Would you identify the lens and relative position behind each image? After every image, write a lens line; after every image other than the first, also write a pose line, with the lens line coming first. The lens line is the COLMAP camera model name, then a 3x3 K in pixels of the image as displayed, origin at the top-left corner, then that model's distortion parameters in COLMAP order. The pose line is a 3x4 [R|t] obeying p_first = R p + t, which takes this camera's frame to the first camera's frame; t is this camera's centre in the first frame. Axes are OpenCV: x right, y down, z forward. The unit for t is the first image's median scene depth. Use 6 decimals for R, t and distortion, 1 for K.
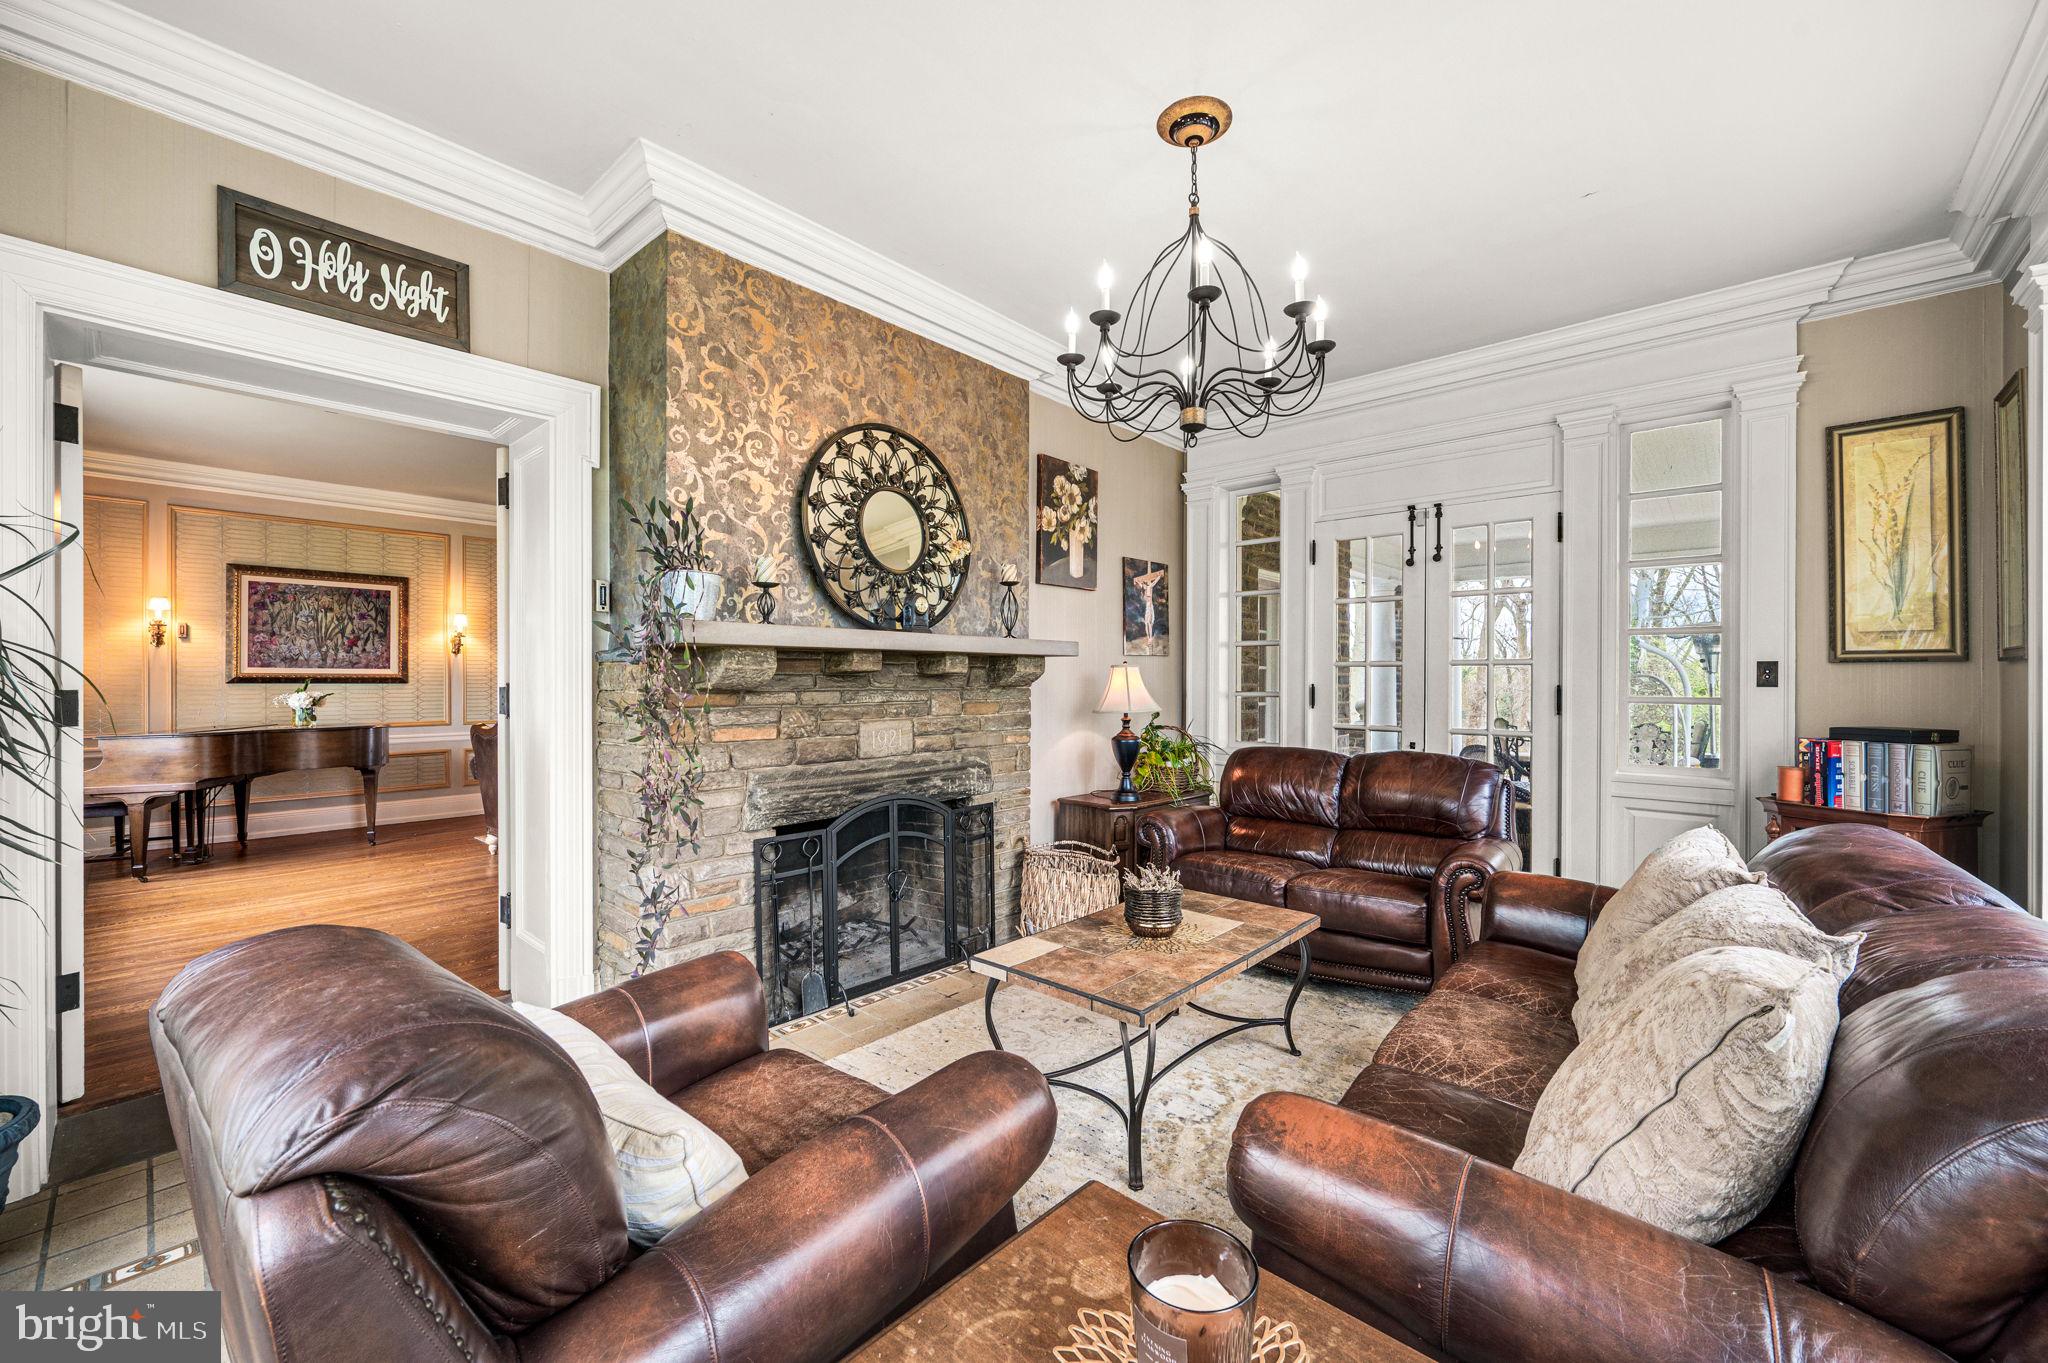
lens RADIAL K [[812.5, 0, 1024.0], [0, 812.5, 681.5], [0, 0, 1]] dist [0.000467, 0.000136]
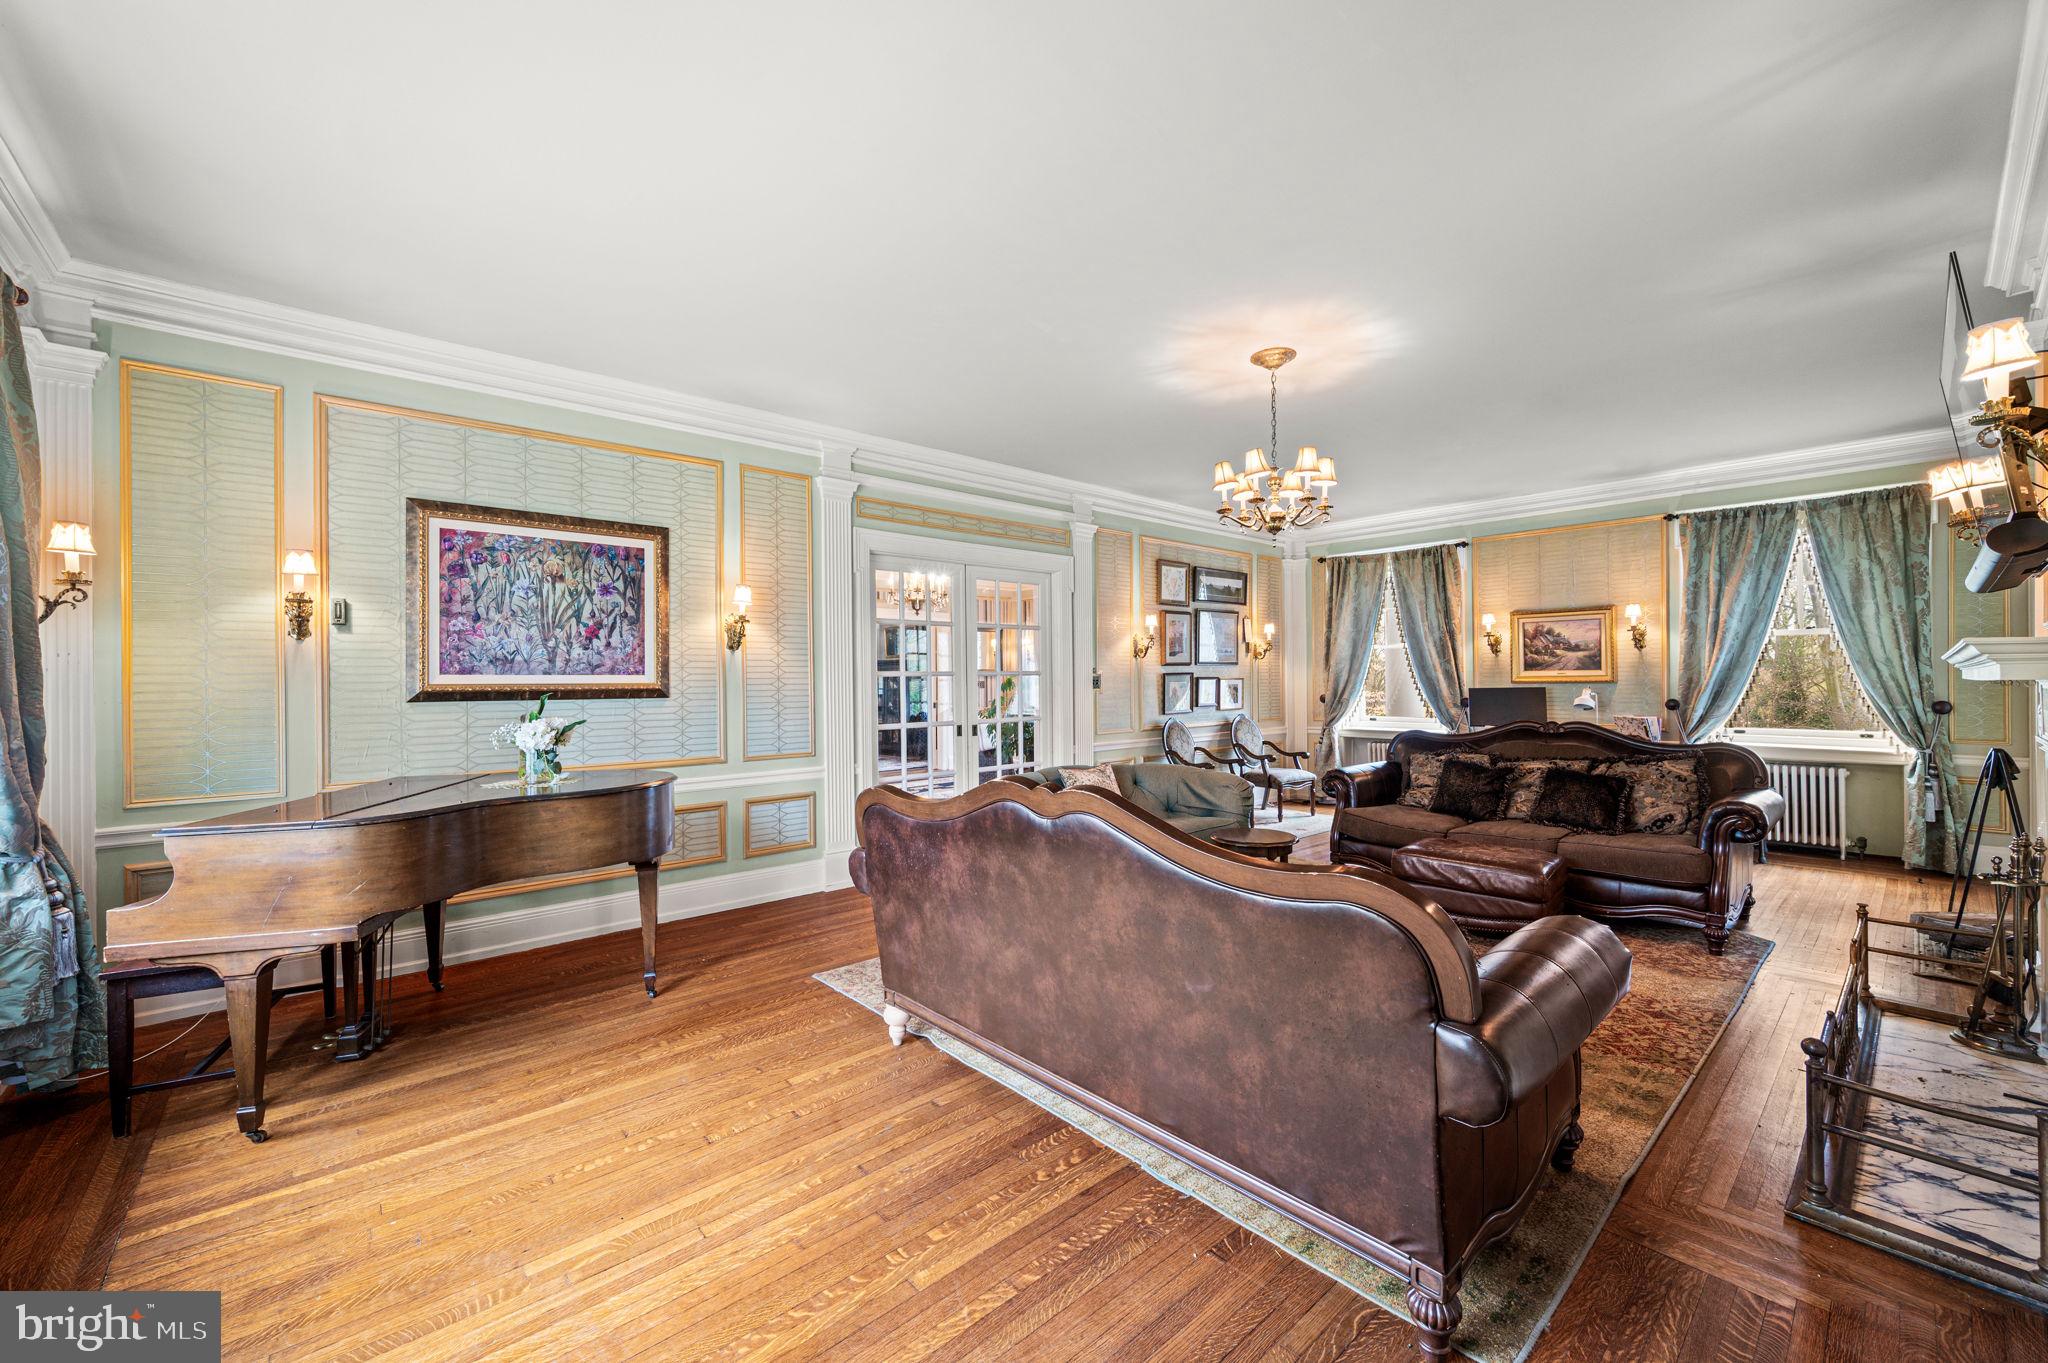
lens RADIAL K [[812.5, 0, 1024.0], [0, 812.5, 681.5], [0, 0, 1]] dist [0.000467, 0.000136]
pose [[0.993303, -0.009939, -0.115111, -0.462440], [0.009732, 0.999950, -0.002355, -0.006779], [0.115129, 0.001219, 0.993350, 0.459567]]
